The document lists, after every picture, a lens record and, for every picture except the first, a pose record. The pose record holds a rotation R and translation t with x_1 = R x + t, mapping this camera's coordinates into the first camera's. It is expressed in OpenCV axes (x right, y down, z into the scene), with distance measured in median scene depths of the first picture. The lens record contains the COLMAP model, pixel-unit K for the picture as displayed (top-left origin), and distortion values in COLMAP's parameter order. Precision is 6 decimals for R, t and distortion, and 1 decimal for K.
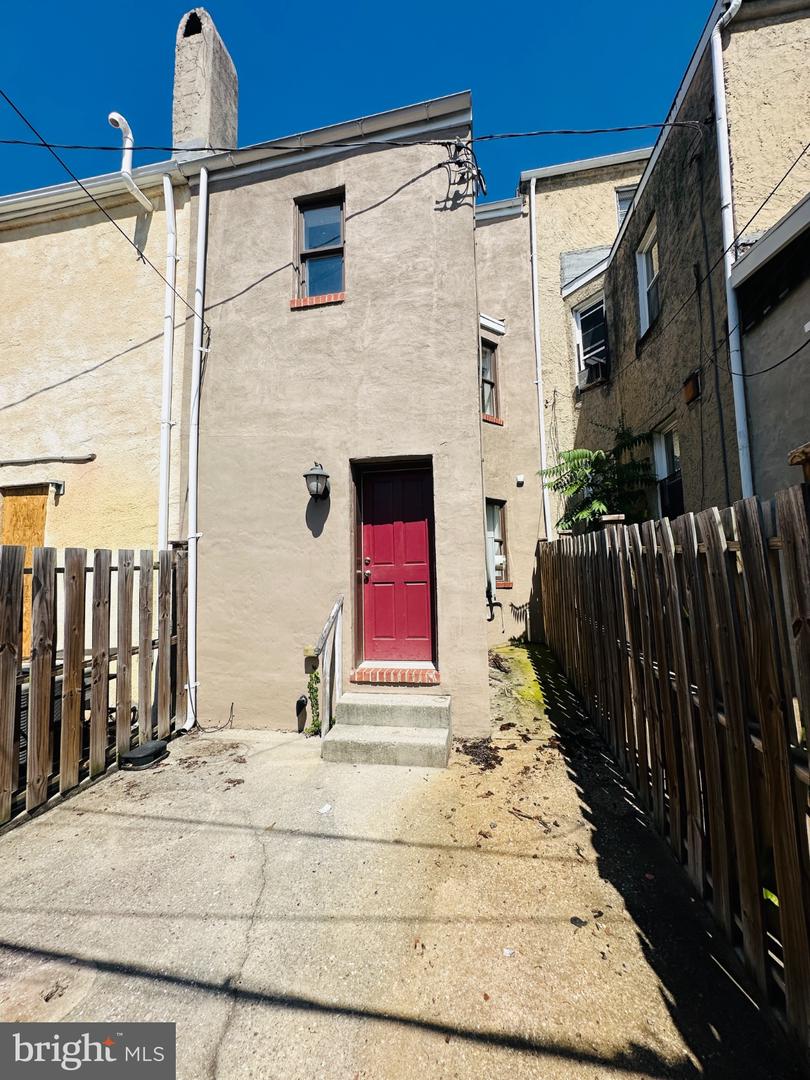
lens RADIAL K [[431.8, 0, 402.2], [0, 431.8, 536.9], [0, 0, 1]] dist [0.001572, 0.000098]
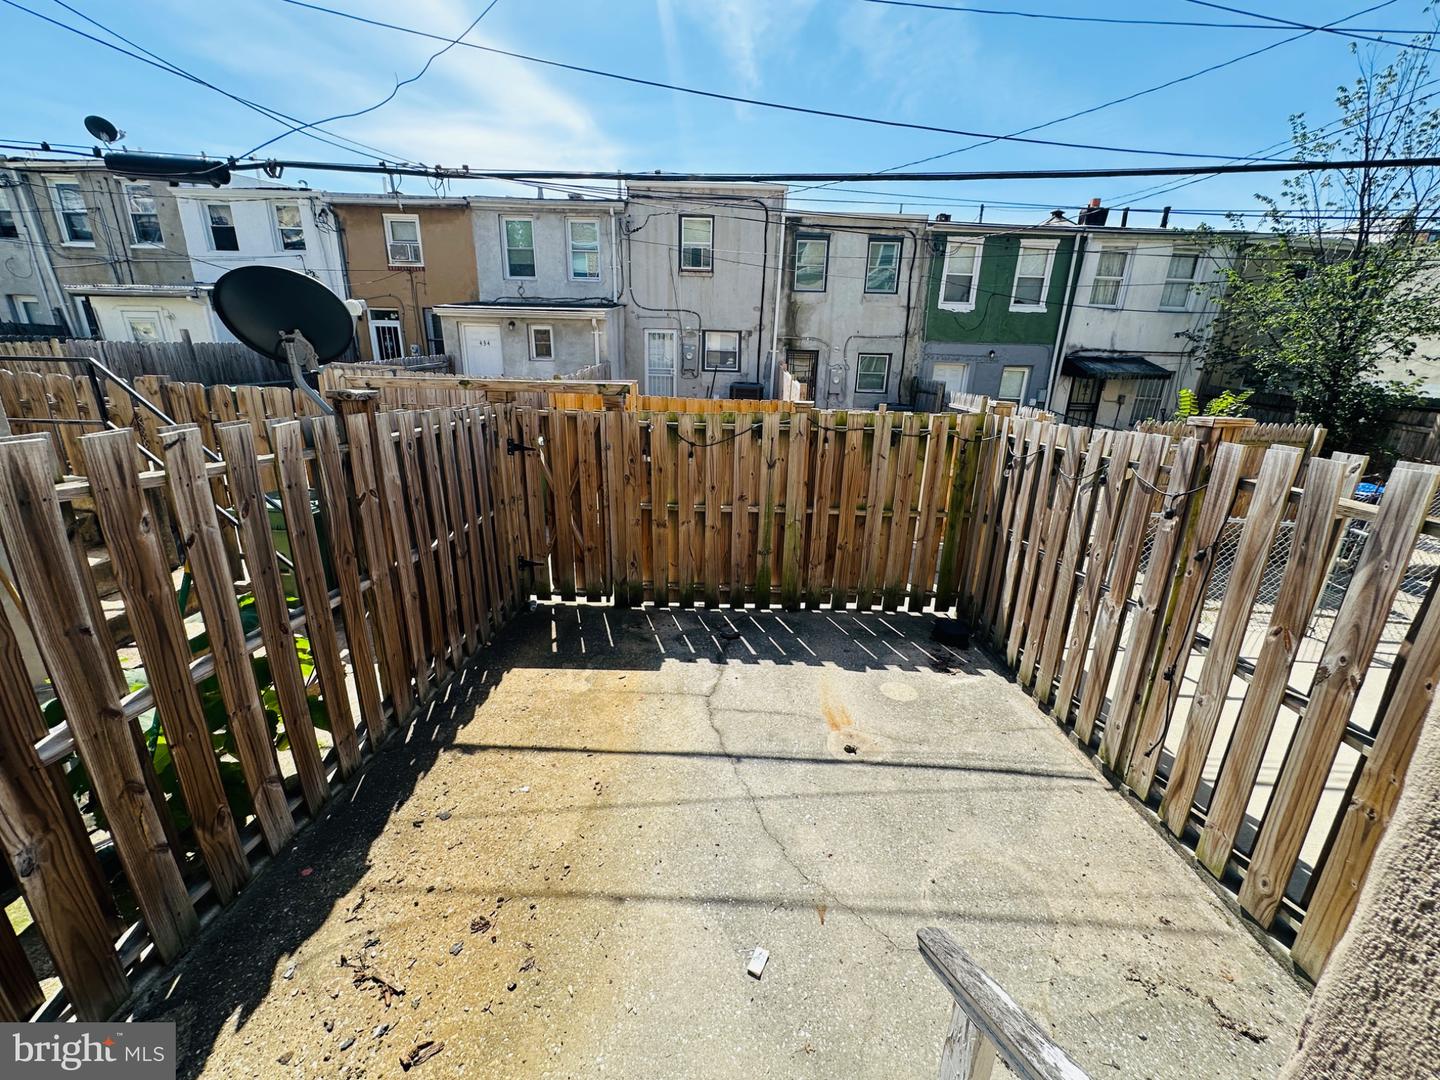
lens RADIAL K [[575.7, 0, 720.9], [0, 575.7, 541.4], [0, 0, 1]] dist [0.001572, 0.000098]
pose [[-0.984334, 0.048998, -0.169368, -0.044117], [0.011622, 0.976551, 0.214973, -0.052128], [0.175929, 0.209637, -0.961822, 1.839390]]
